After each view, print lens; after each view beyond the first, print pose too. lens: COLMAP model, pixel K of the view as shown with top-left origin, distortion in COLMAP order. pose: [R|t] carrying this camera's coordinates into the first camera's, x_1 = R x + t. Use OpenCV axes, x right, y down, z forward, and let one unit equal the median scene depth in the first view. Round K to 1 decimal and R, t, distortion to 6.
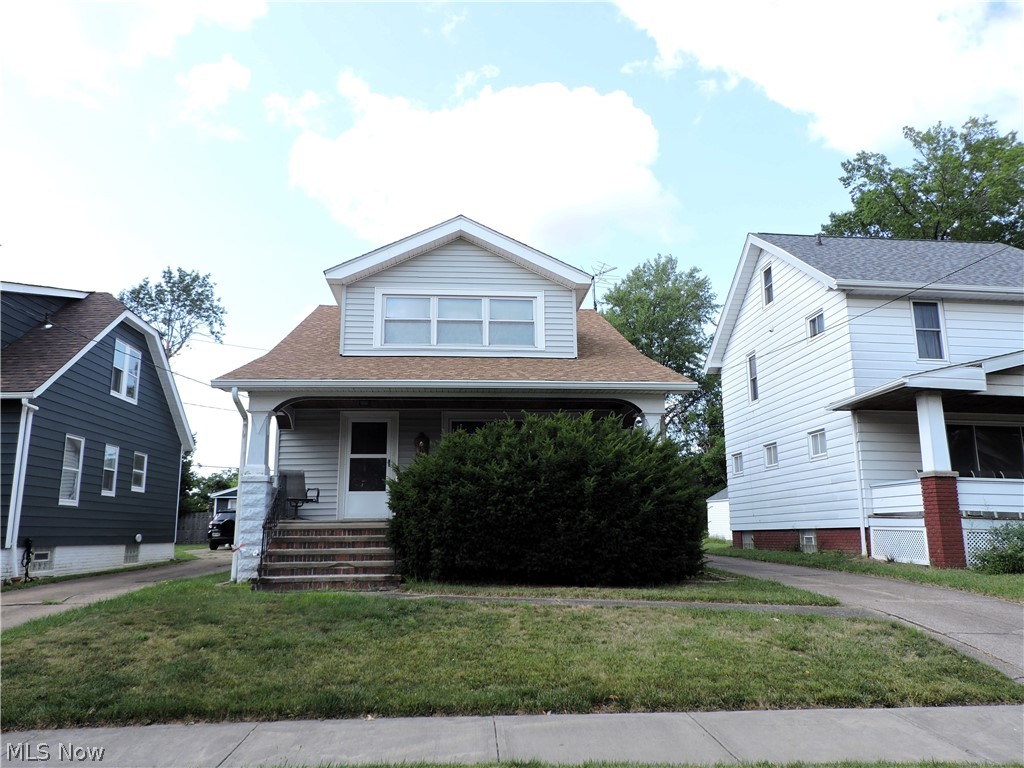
lens RADIAL K [[753.7, 0, 512.0], [0, 753.7, 384.0], [0, 0, 1]] dist [0.004355, 0.000236]
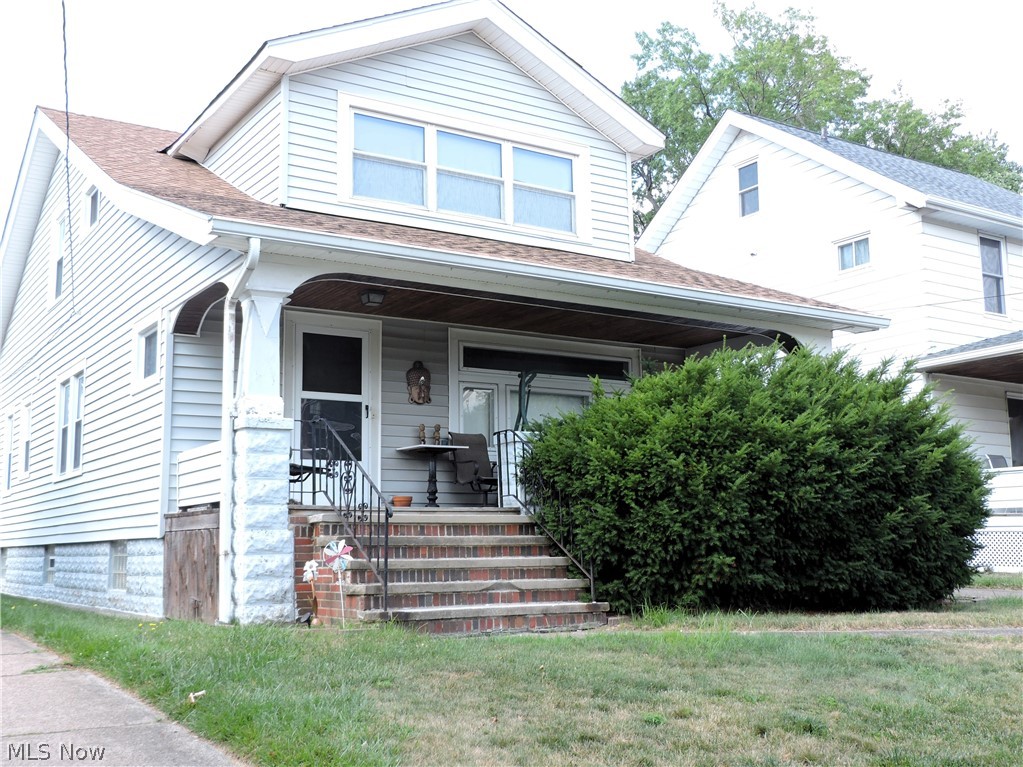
lens RADIAL K [[1143.3, 0, 511.5], [0, 1143.3, 383.5], [0, 0, 1]] dist [0.102096, 0.021208]
pose [[0.892850, 0.066925, 0.445353, -0.446195], [-0.089385, 0.995557, 0.029594, 0.049503], [-0.441394, -0.066231, 0.894866, 0.189142]]
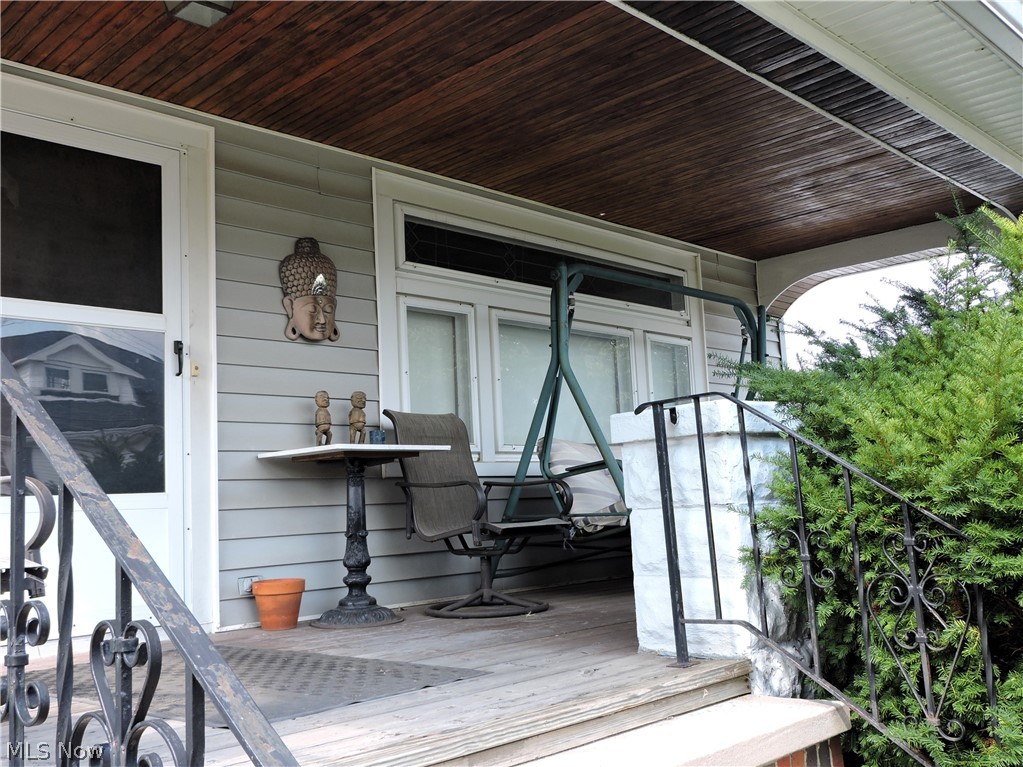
lens RADIAL K [[1143.3, 0, 511.5], [0, 1143.3, 383.5], [0, 0, 1]] dist [0.102096, 0.021208]
pose [[0.806835, 0.056505, 0.588069, -0.277978], [-0.089106, 0.995667, 0.026584, 0.094874], [-0.584019, -0.073850, 0.808374, 0.674904]]
